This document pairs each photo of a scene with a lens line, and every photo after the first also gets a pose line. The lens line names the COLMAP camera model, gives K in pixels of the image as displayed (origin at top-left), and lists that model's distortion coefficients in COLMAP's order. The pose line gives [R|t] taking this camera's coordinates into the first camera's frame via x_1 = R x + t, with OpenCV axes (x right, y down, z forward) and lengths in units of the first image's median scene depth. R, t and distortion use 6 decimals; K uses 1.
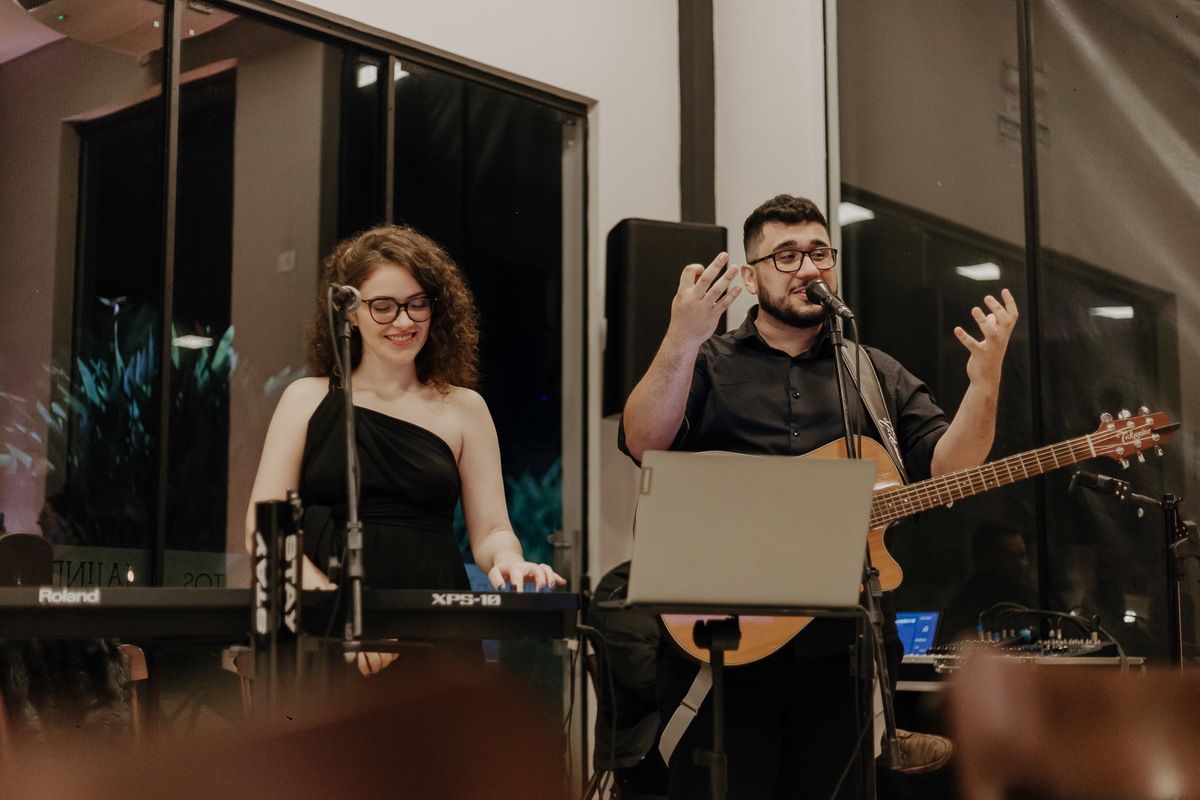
lens RADIAL K [[1765.5, 0, 600.0], [0, 1765.5, 400.0], [0, 0, 1]] dist [-0.014235, 0.182405]
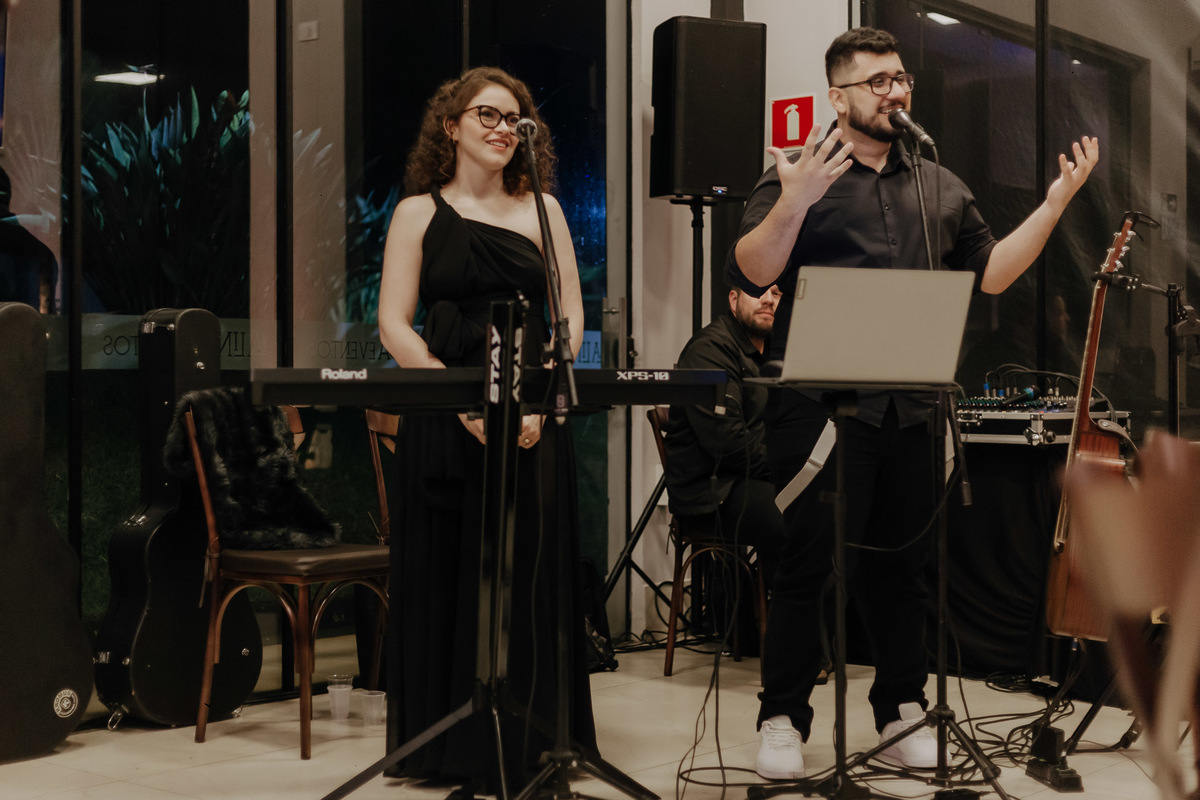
lens RADIAL K [[1782.3, 0, 600.0], [0, 1782.3, 400.0], [0, 0, 1]] dist [0.201366, -1.792132]
pose [[0.999455, -0.000119, 0.033014, -0.117796], [-0.004627, 0.989618, 0.143646, -0.043893], [-0.032689, -0.143720, 0.989078, -0.224017]]
